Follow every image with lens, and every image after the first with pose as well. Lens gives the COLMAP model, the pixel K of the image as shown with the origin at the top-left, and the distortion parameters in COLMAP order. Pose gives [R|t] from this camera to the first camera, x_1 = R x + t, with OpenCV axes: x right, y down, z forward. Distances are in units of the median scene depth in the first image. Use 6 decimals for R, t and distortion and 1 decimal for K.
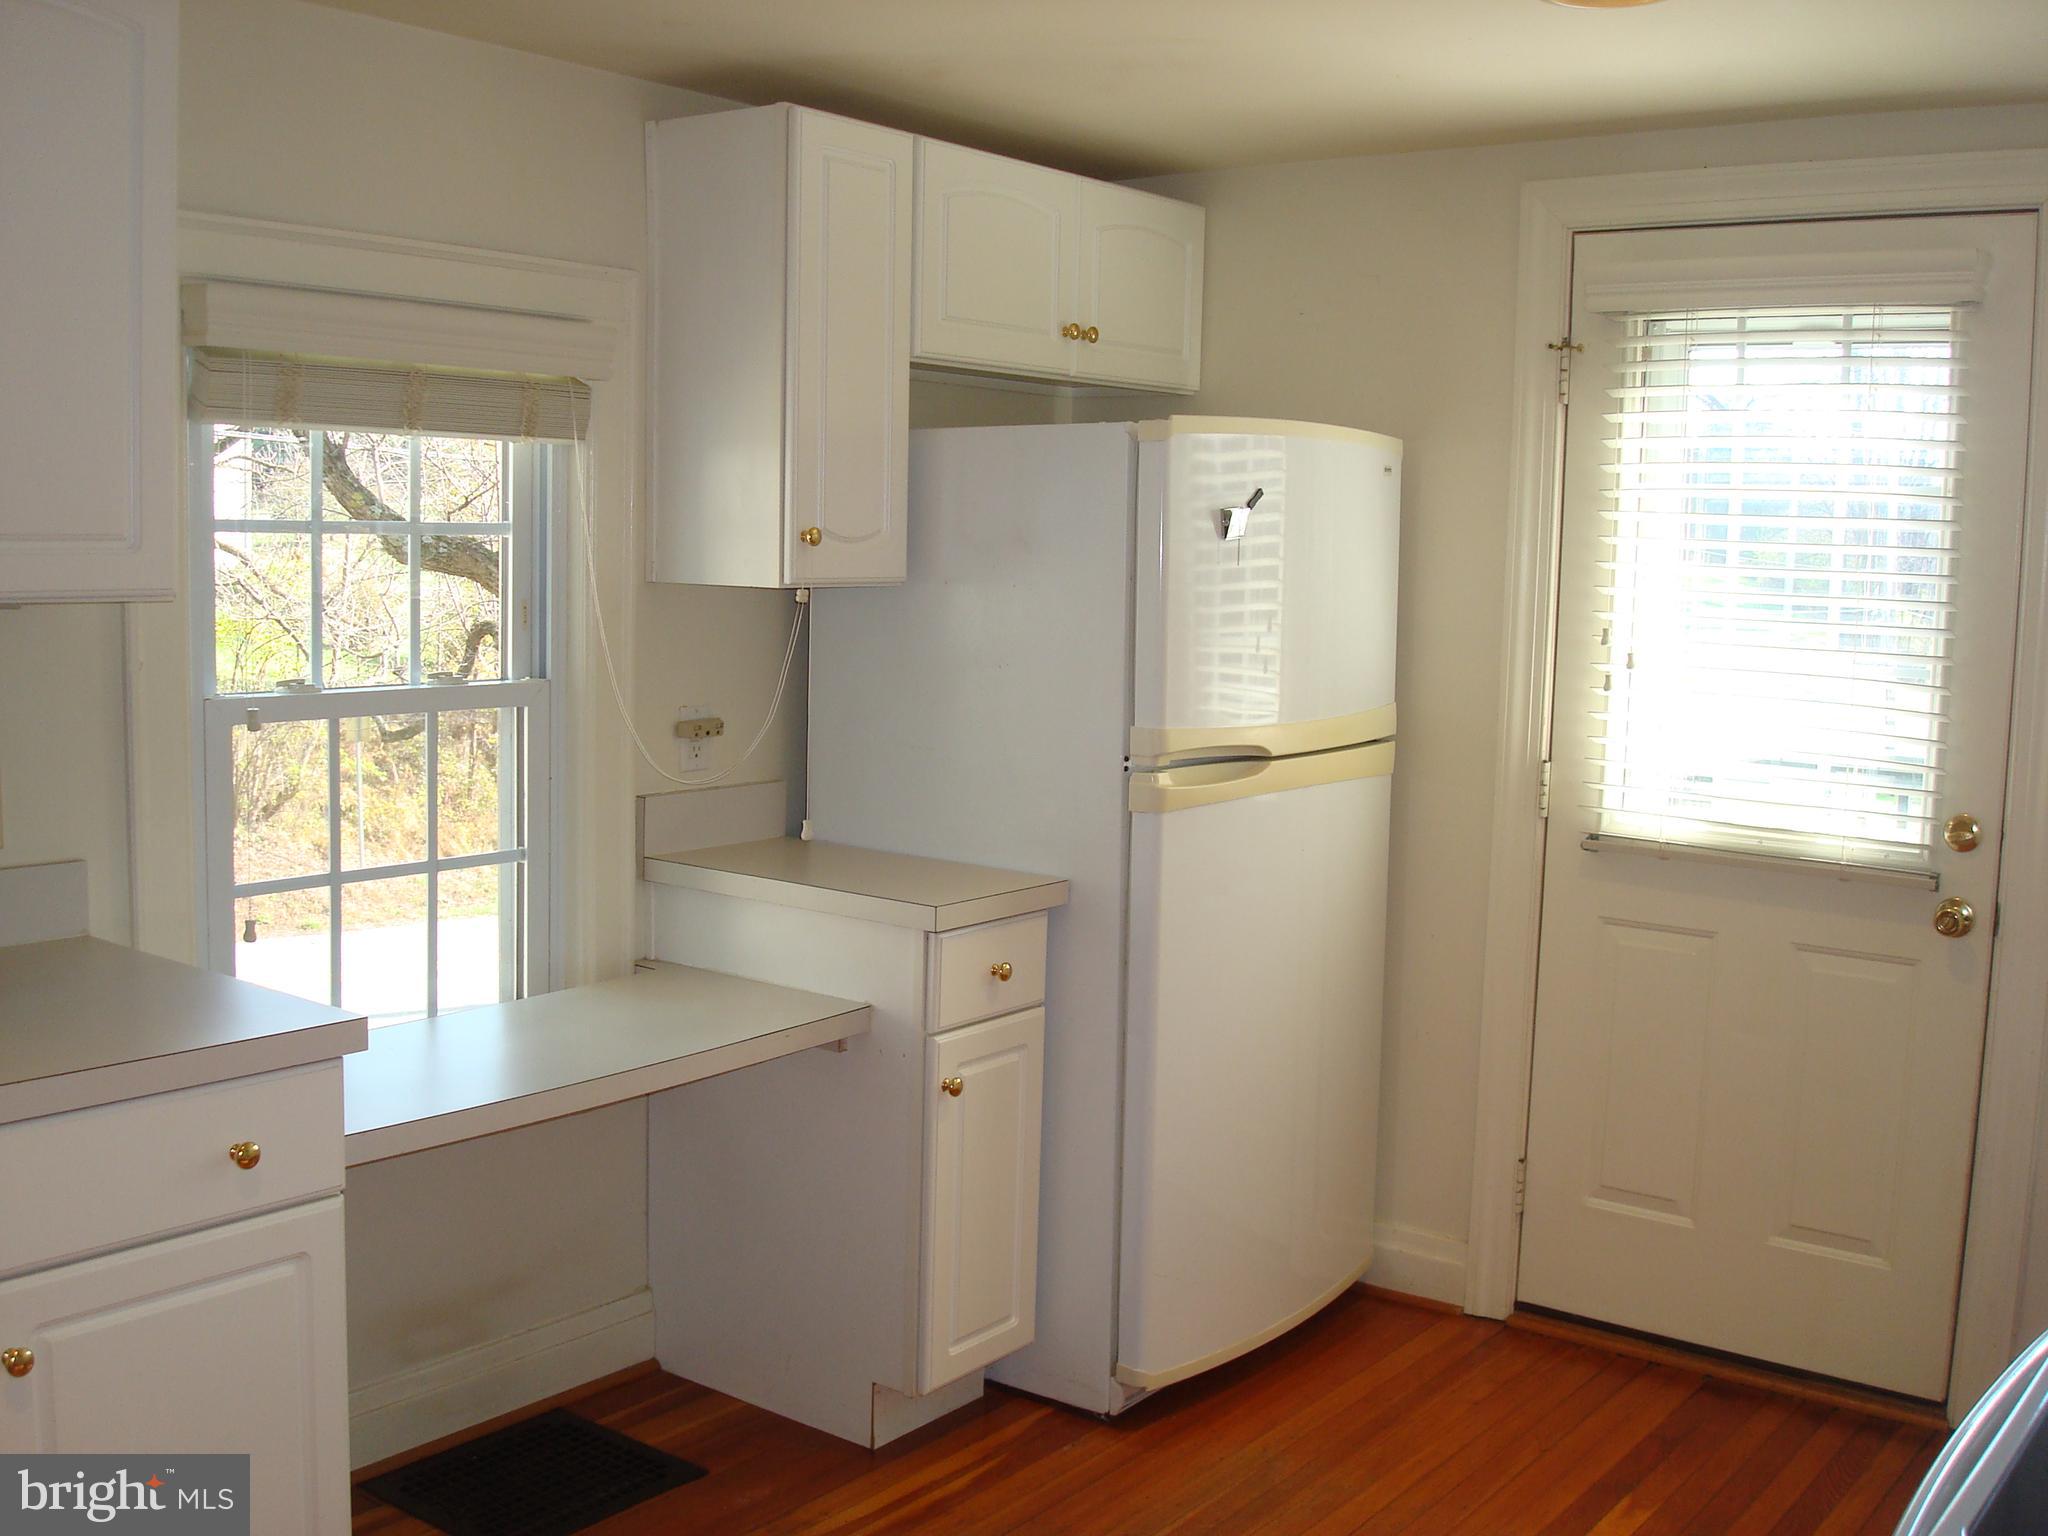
lens RADIAL K [[2112.6, 0, 1017.3], [0, 2112.6, 784.8], [0, 0, 1]] dist [-0.121087, 0.000000]
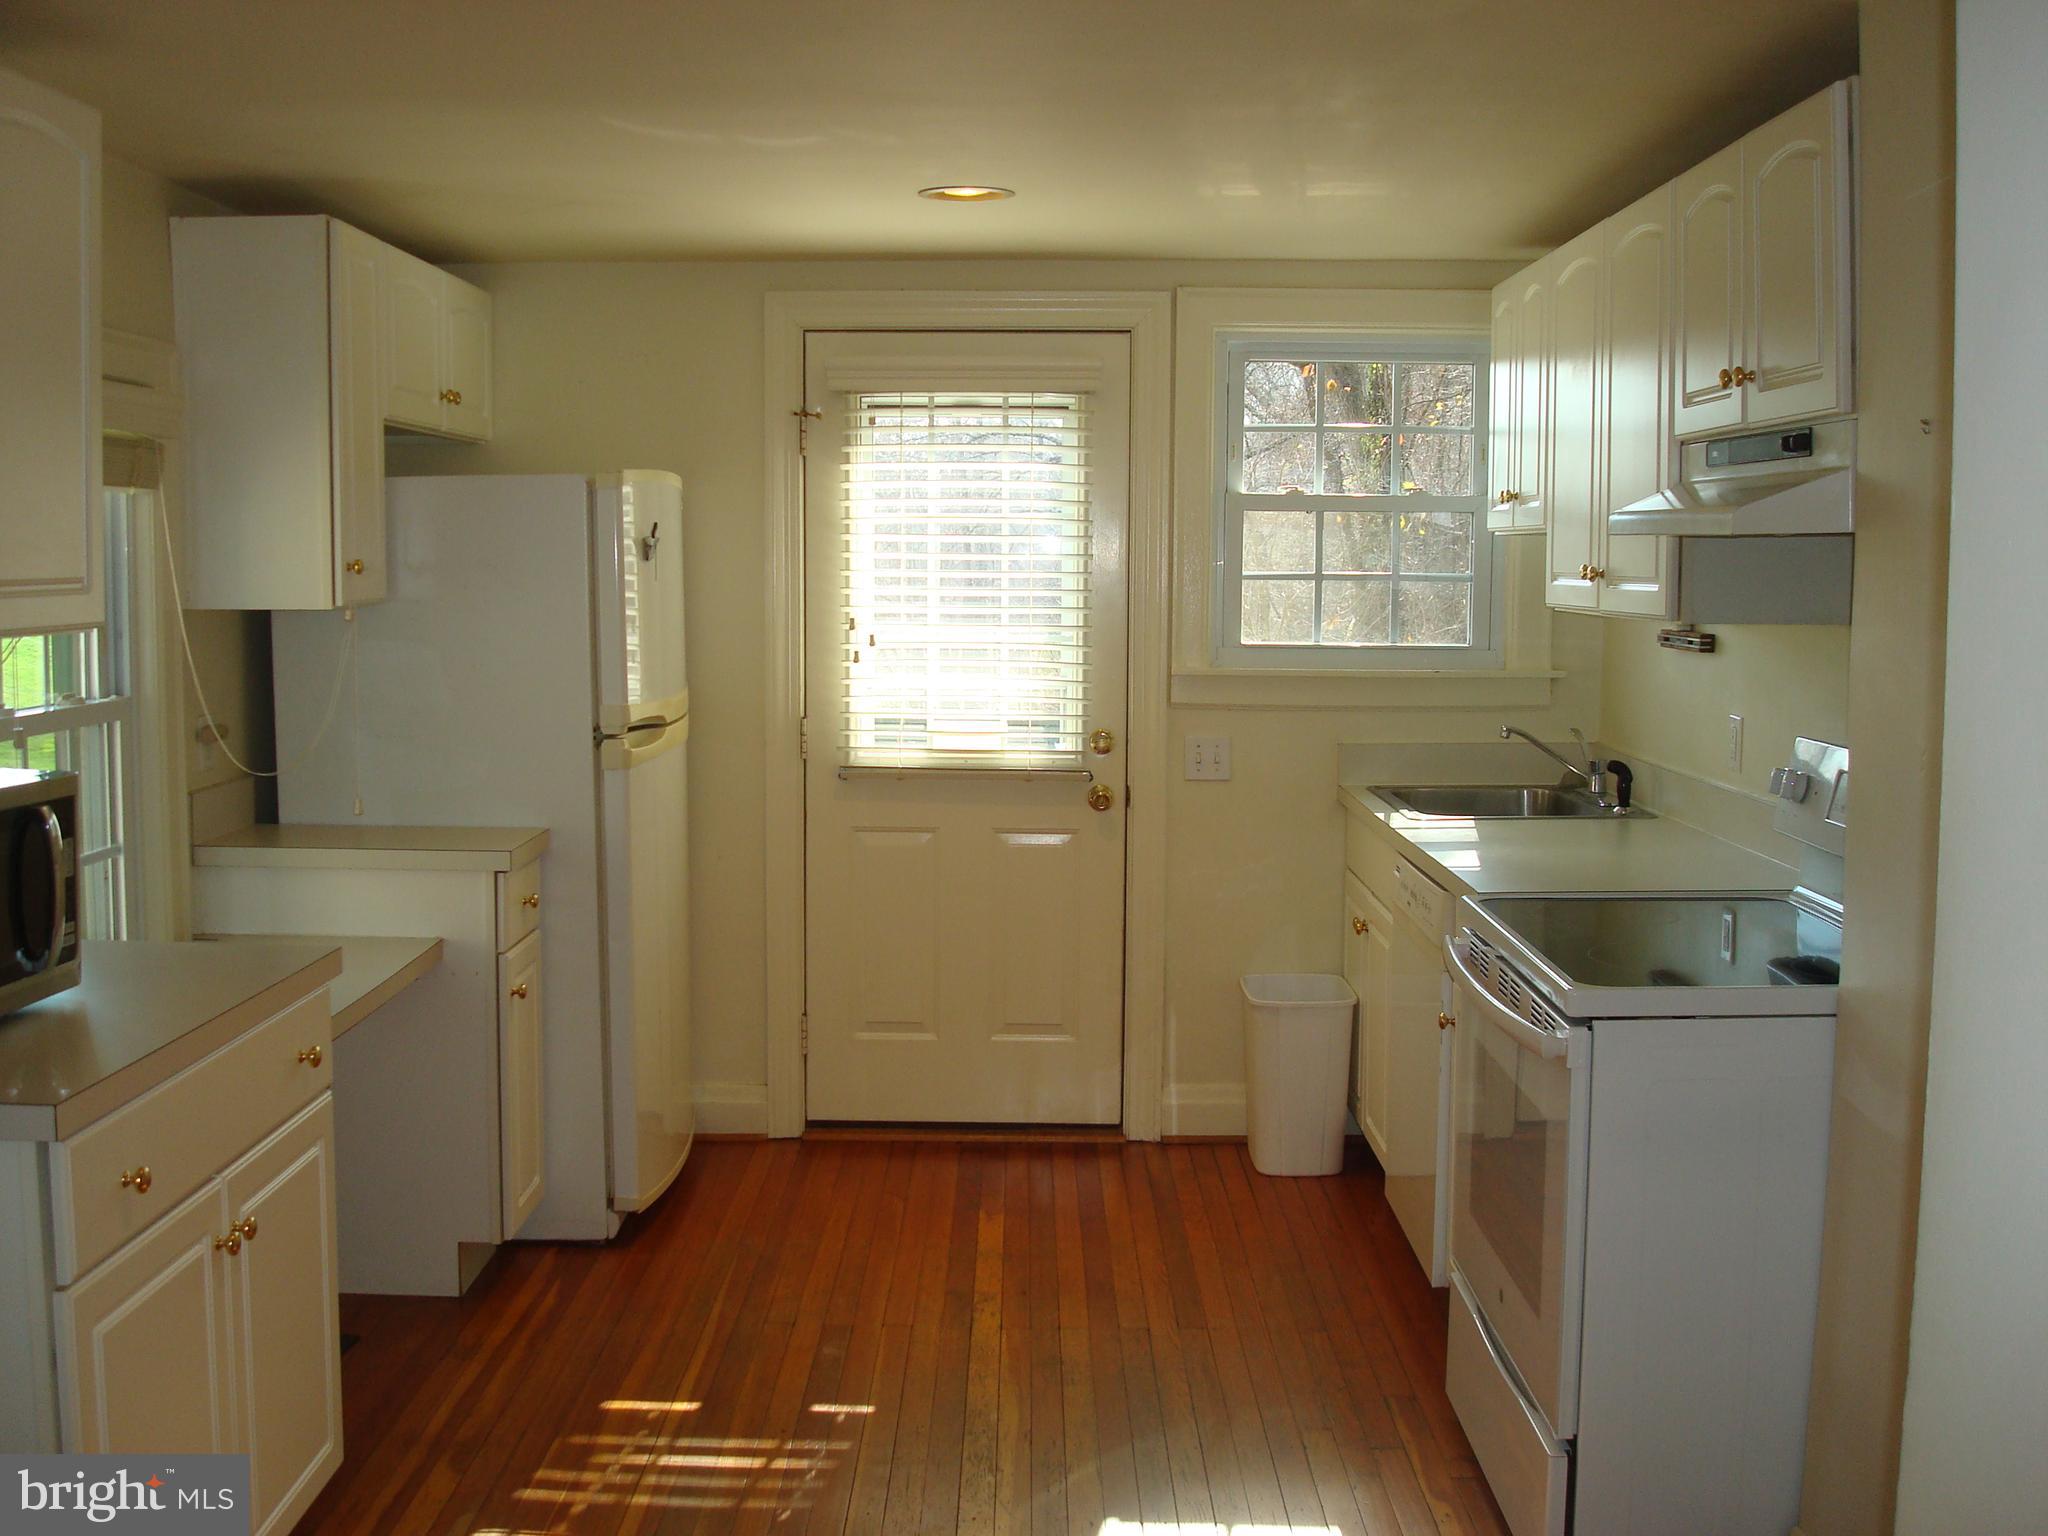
lens RADIAL K [[2112.6, 0, 1026.9], [0, 2112.6, 751.8], [0, 0, 1]] dist [-0.121087, 0.000000]
pose [[0.789419, -0.073082, 0.609489, -0.511604], [0.083762, 0.996425, 0.010989, 0.008946], [-0.608113, 0.042377, 0.792719, -0.190208]]
